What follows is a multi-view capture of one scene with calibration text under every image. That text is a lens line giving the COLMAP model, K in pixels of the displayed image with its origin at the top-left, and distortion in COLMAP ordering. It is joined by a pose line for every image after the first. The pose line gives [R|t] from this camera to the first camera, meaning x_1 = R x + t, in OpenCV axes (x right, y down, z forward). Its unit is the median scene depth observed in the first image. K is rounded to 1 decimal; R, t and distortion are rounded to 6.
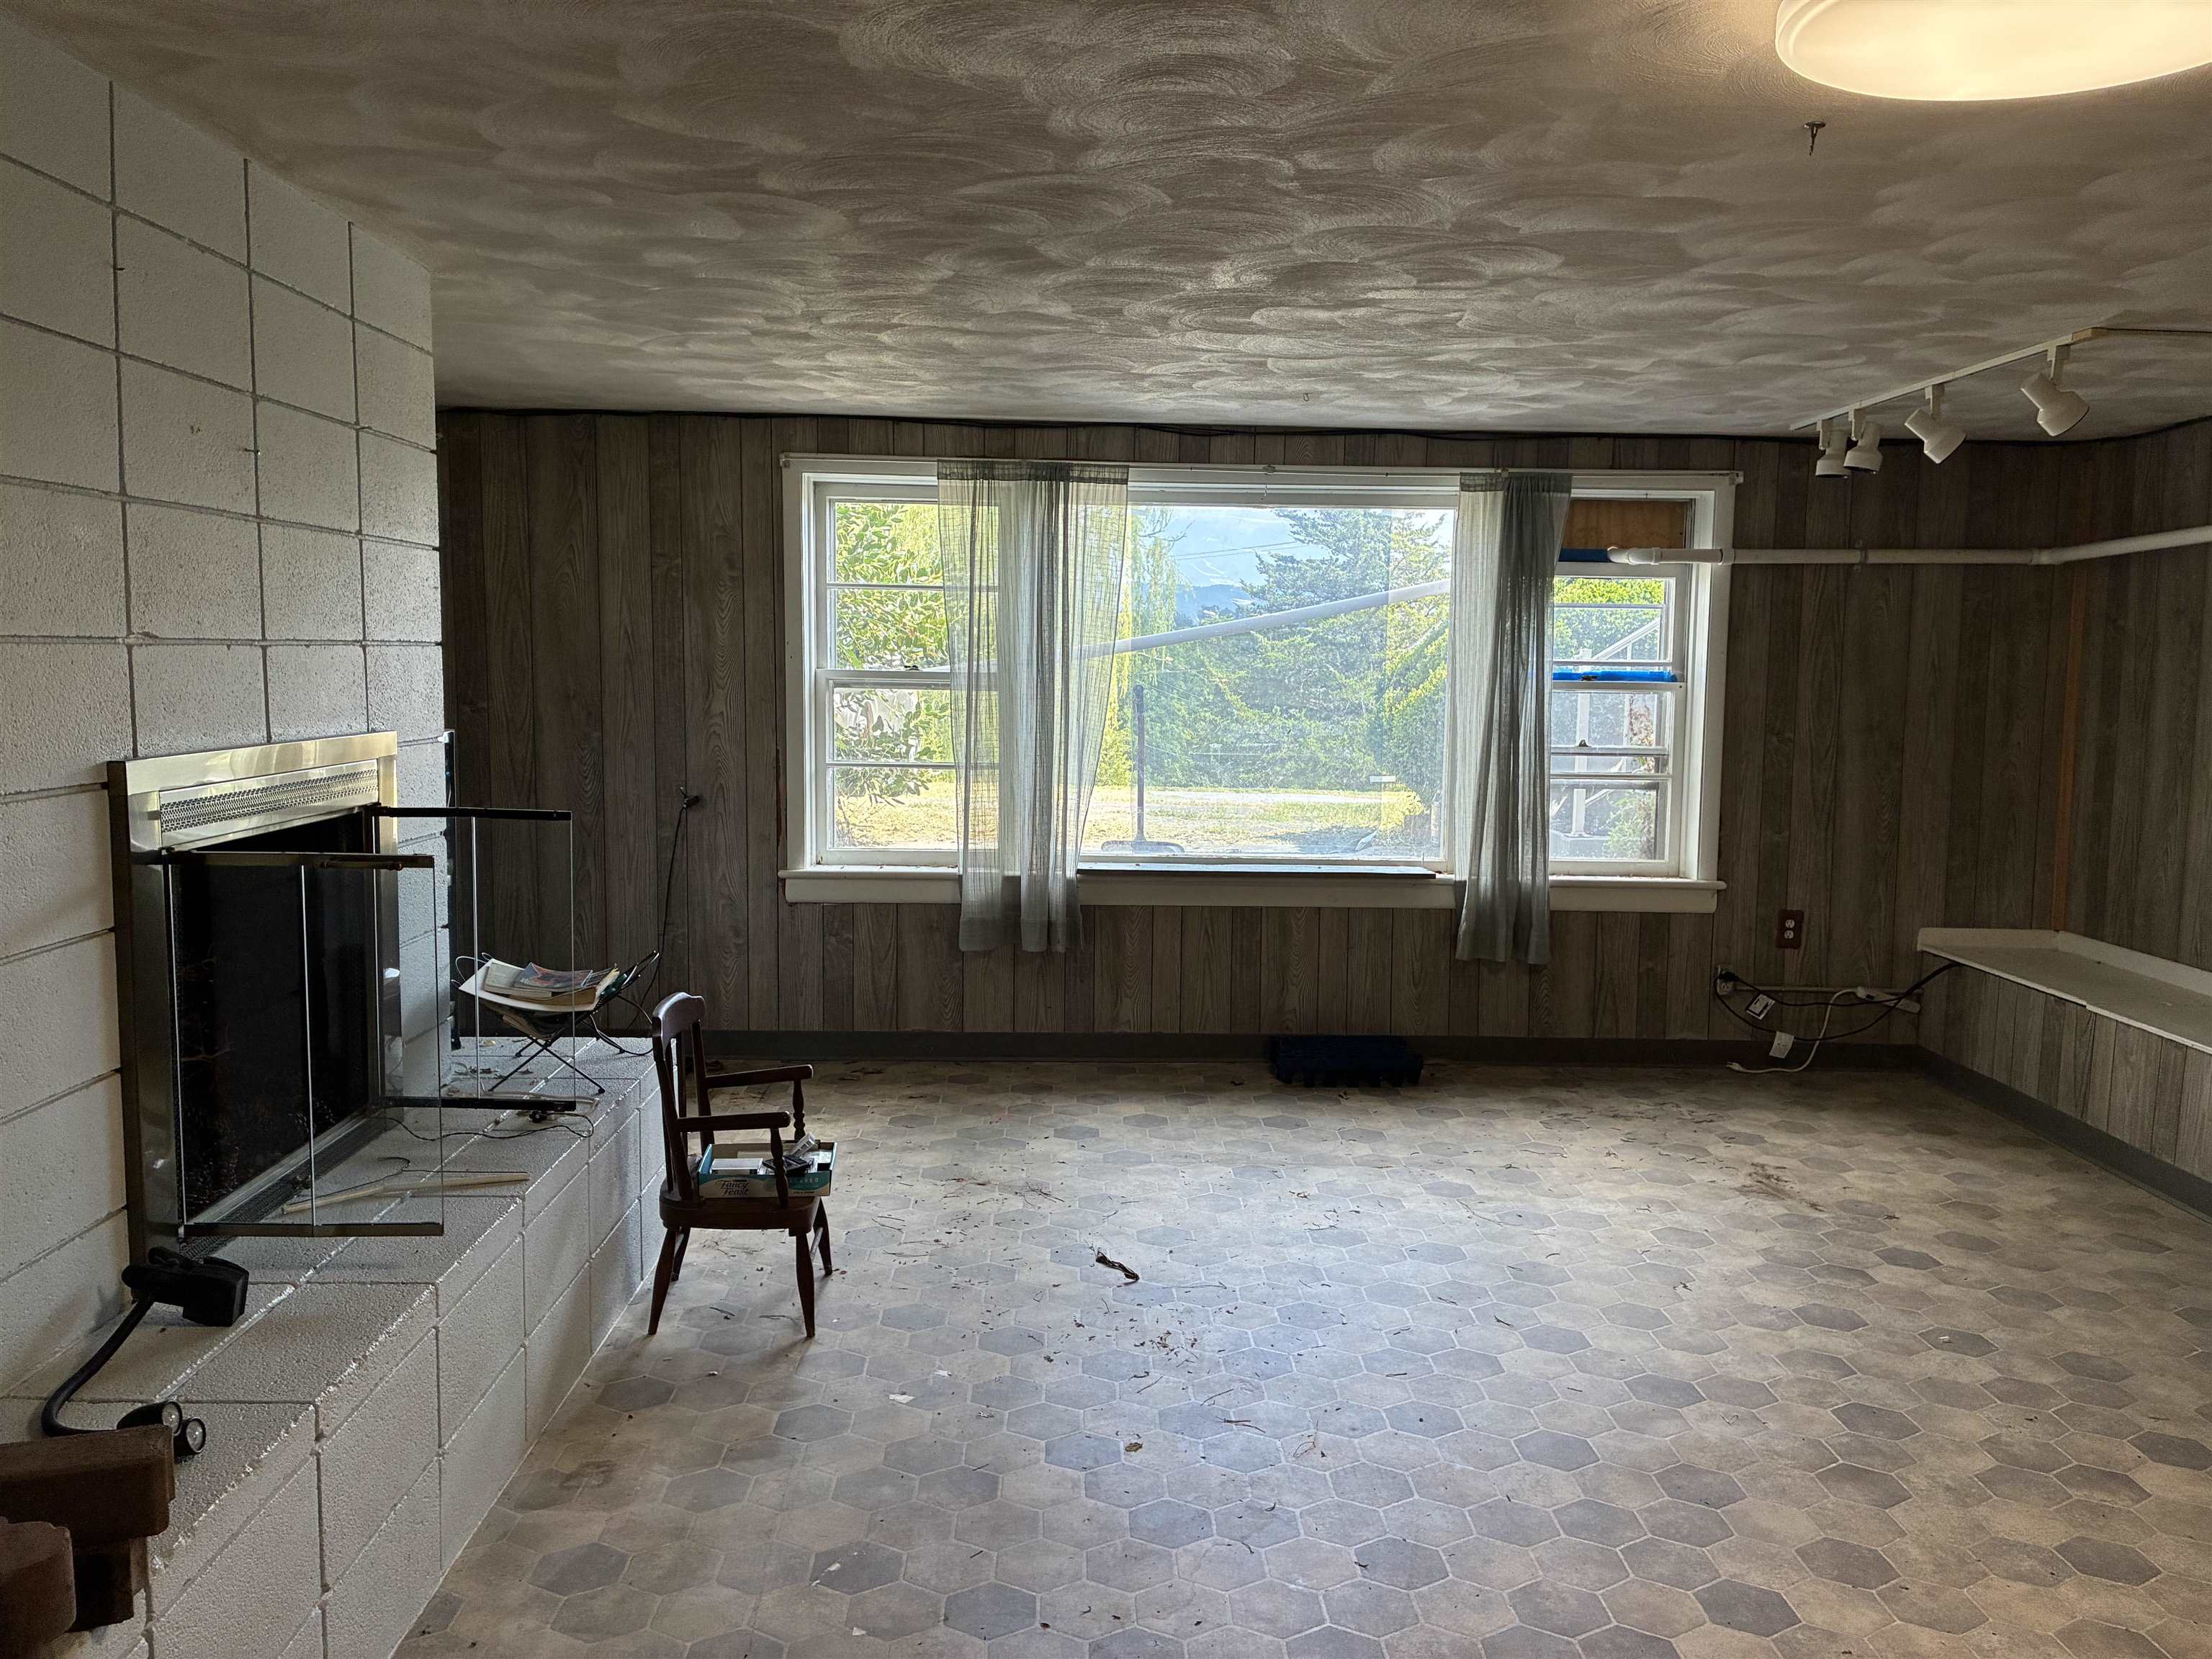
lens RADIAL K [[1669.5, 0, 1099.3], [0, 1669.5, 874.3], [0, 0, 1]] dist [0.056274, -0.076058]
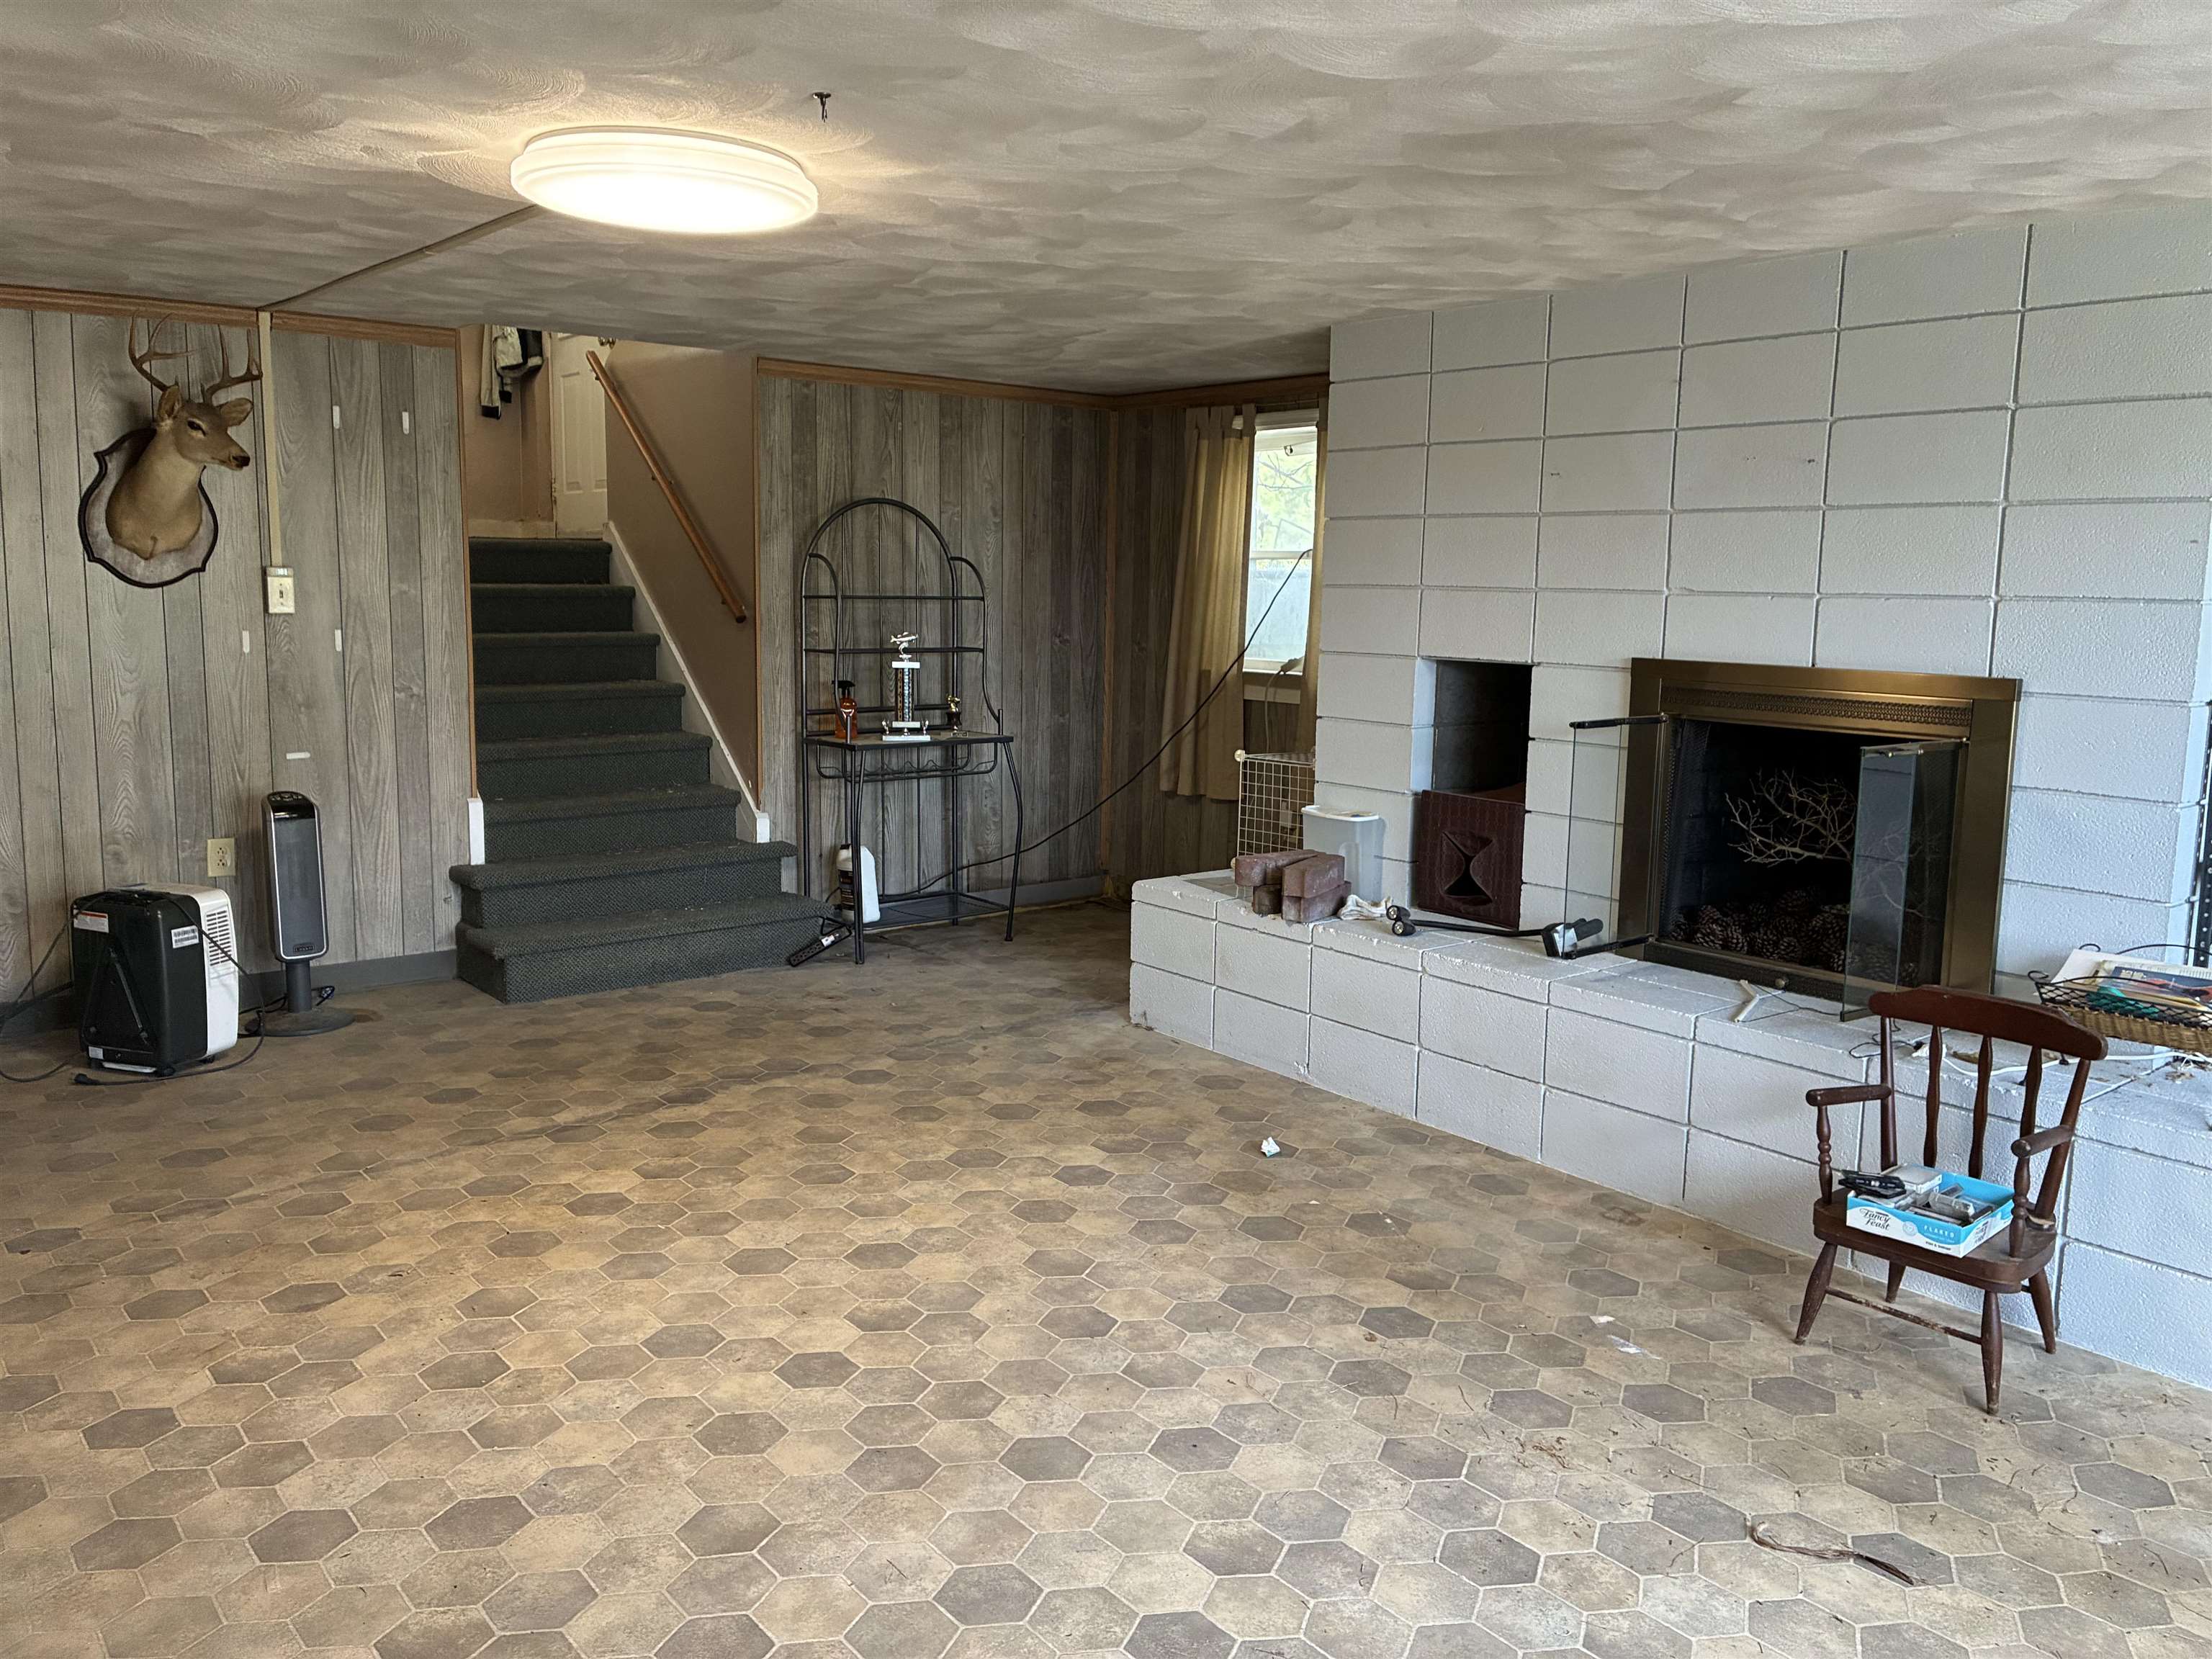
lens RADIAL K [[1686.1, 0, 1117.2], [0, 1686.1, 820.1], [0, 0, 1]] dist [0.019355, 0.005468]
pose [[-0.791247, 0.052939, -0.609201, 0.834775], [-0.112148, 0.966785, 0.229673, -0.212994], [0.601125, 0.250049, -0.759028, 1.751725]]
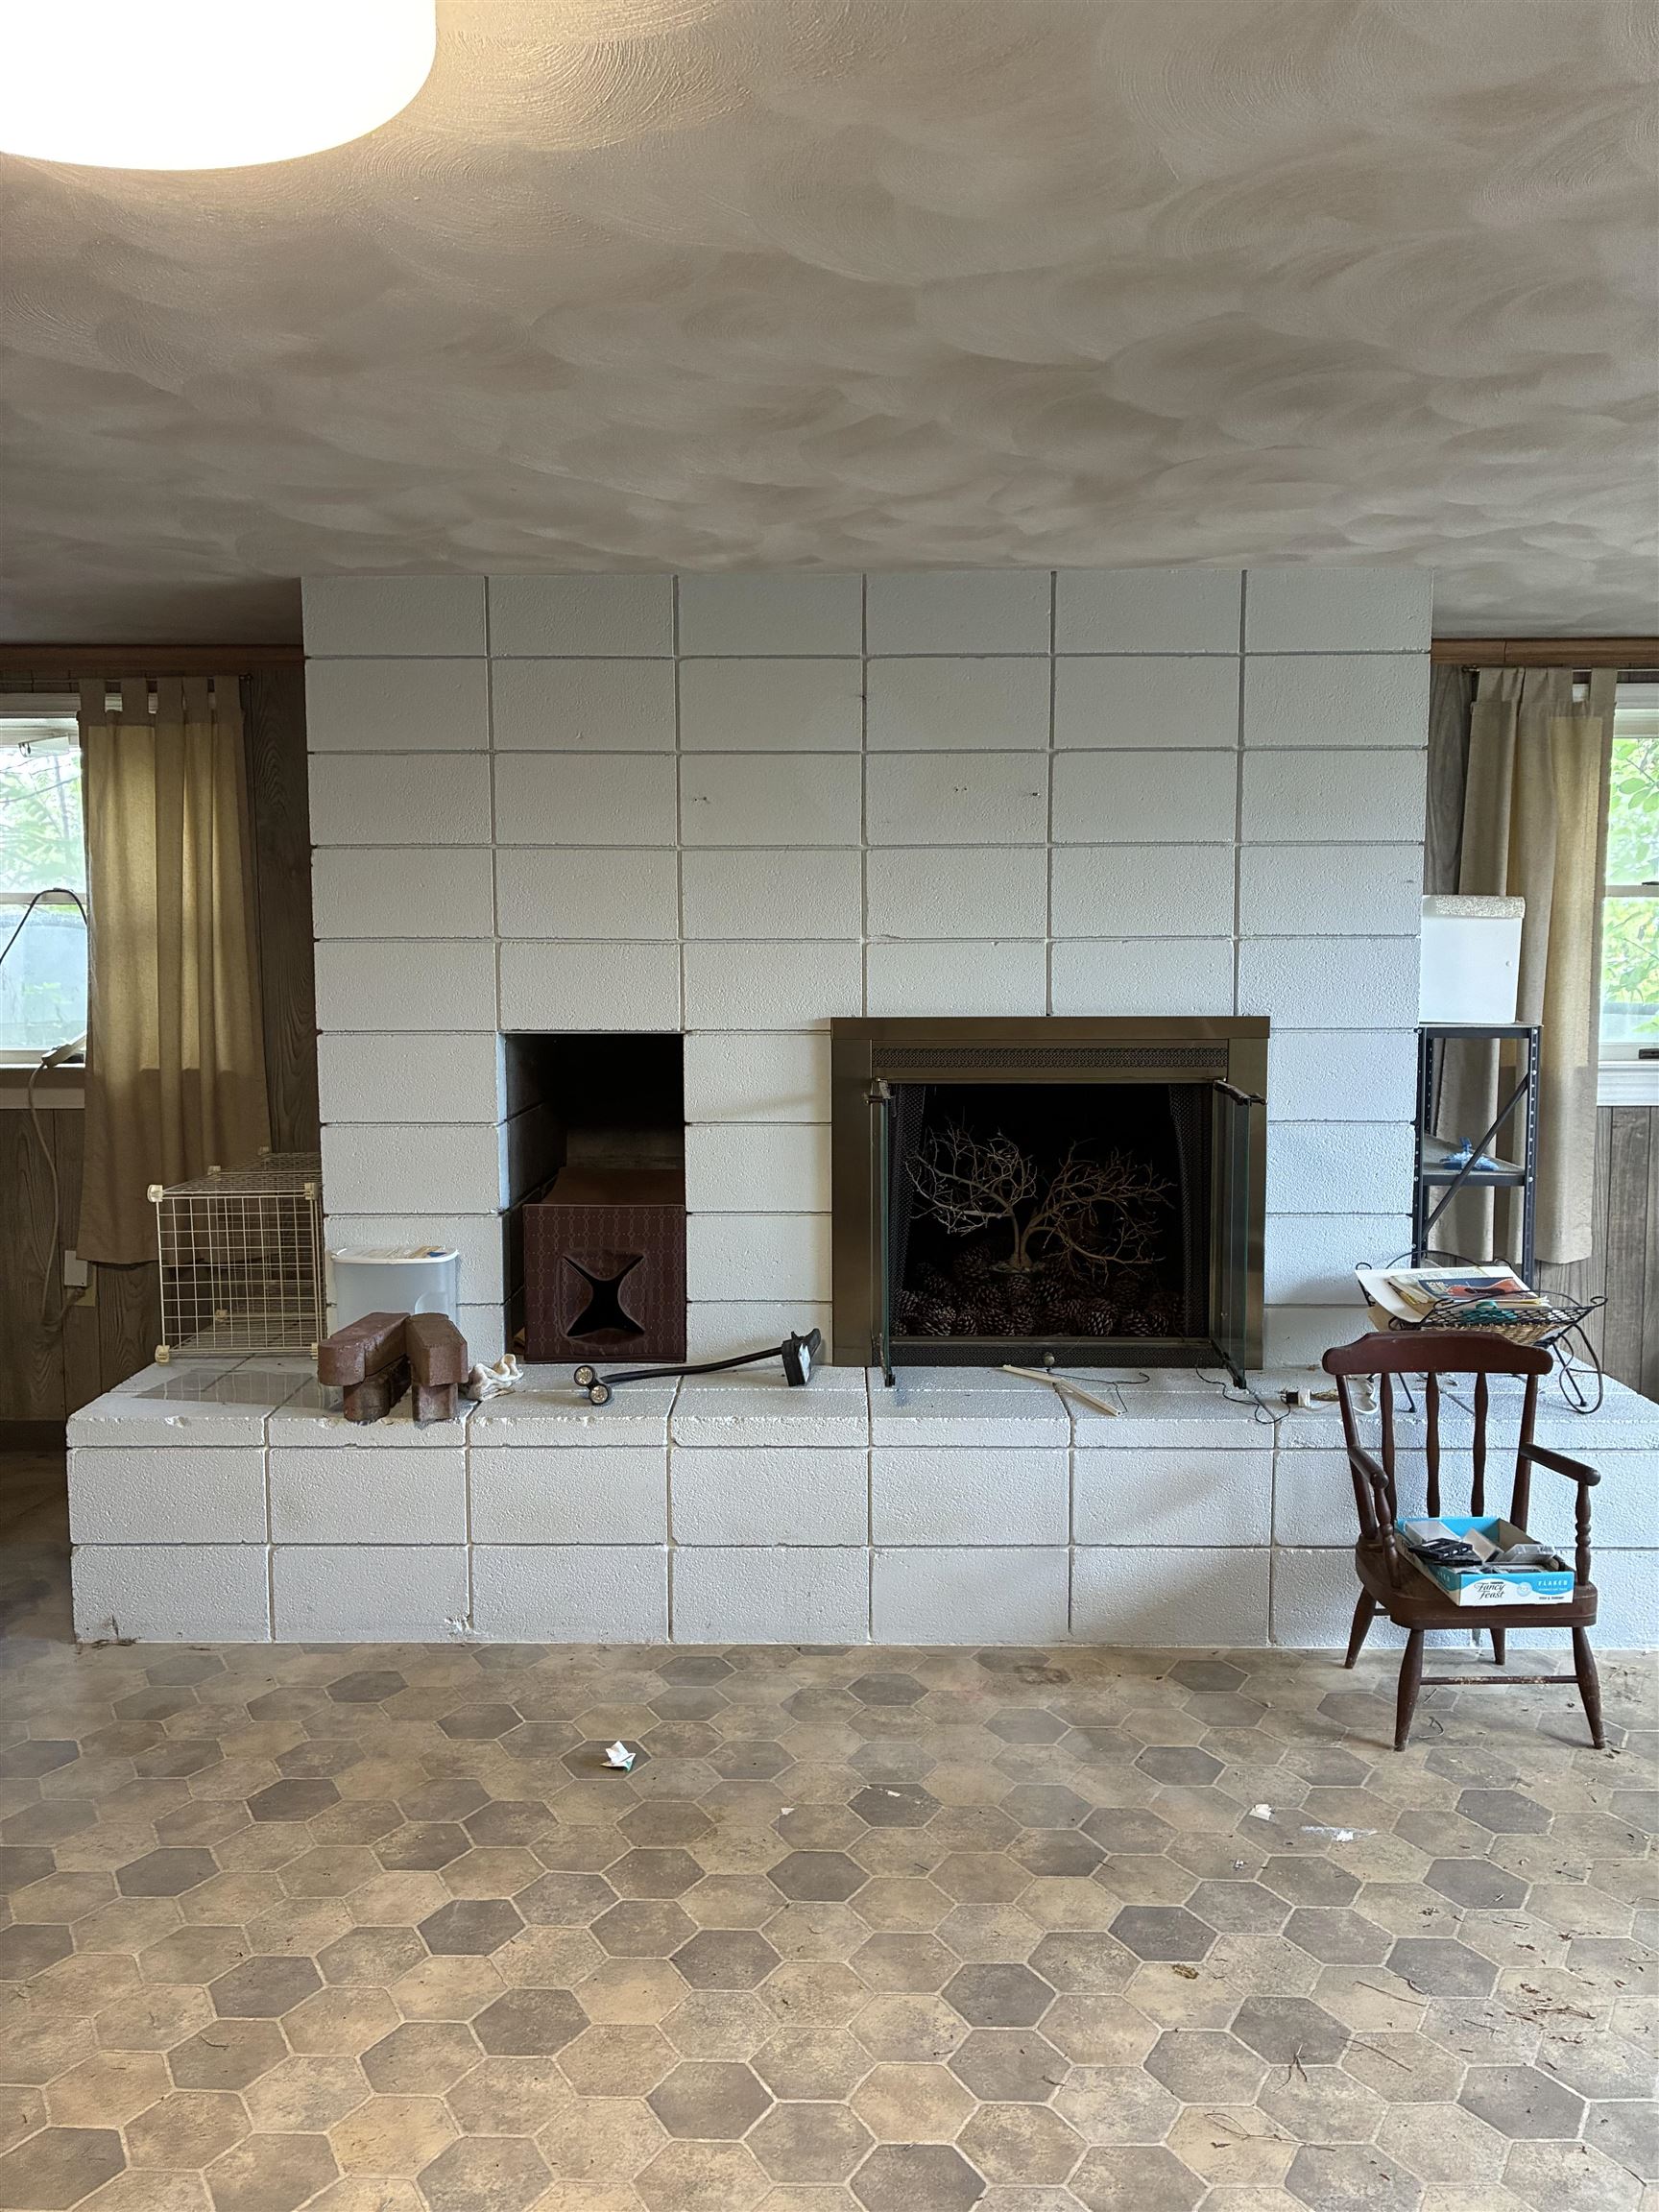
lens RADIAL K [[1702.2, 0, 818.5], [0, 1702.2, 1086.8], [0, 0, 1]] dist [0.070453, -0.072427]
pose [[-0.042935, 0.072423, -0.996449, 0.839467], [-0.123435, 0.989343, 0.077226, -0.102737], [0.991423, 0.126312, -0.033538, 0.871643]]
